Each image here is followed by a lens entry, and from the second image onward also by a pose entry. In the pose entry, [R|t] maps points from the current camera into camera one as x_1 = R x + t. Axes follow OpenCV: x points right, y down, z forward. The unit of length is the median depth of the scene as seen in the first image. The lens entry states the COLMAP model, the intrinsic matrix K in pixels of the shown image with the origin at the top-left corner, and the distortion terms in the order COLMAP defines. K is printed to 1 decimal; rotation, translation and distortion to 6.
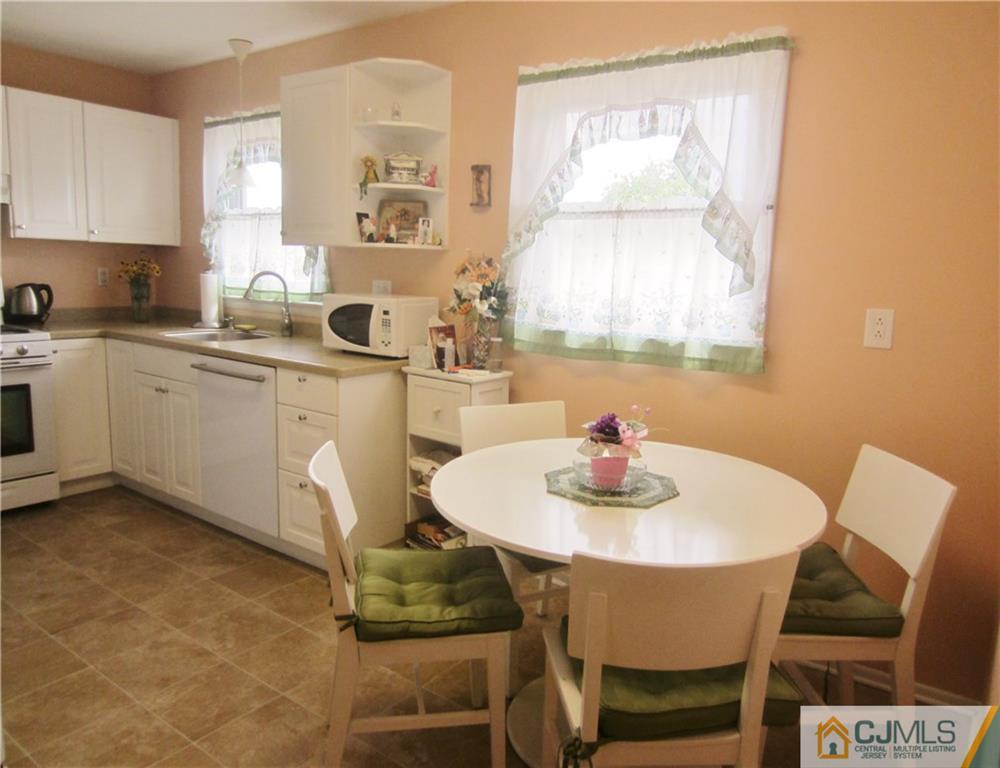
lens RADIAL K [[731.7, 0, 500.0], [0, 731.7, 384.0], [0, 0, 1]] dist [0.006016, 0.002955]
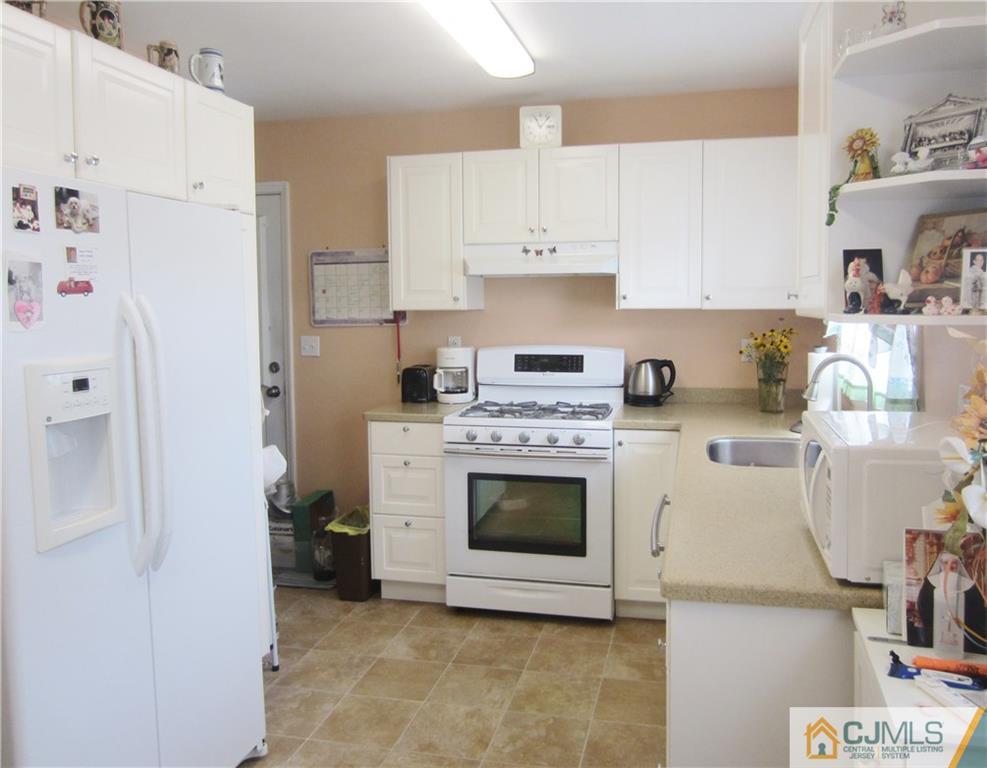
lens RADIAL K [[784.9, 0, 495.5], [0, 784.9, 359.8], [0, 0, 1]] dist [-0.009408, -0.003798]
pose [[0.389272, 0.033858, -0.920500, 0.157473], [-0.124048, 0.992148, -0.015965, -0.106300], [0.912732, 0.120401, 0.390415, 0.504336]]
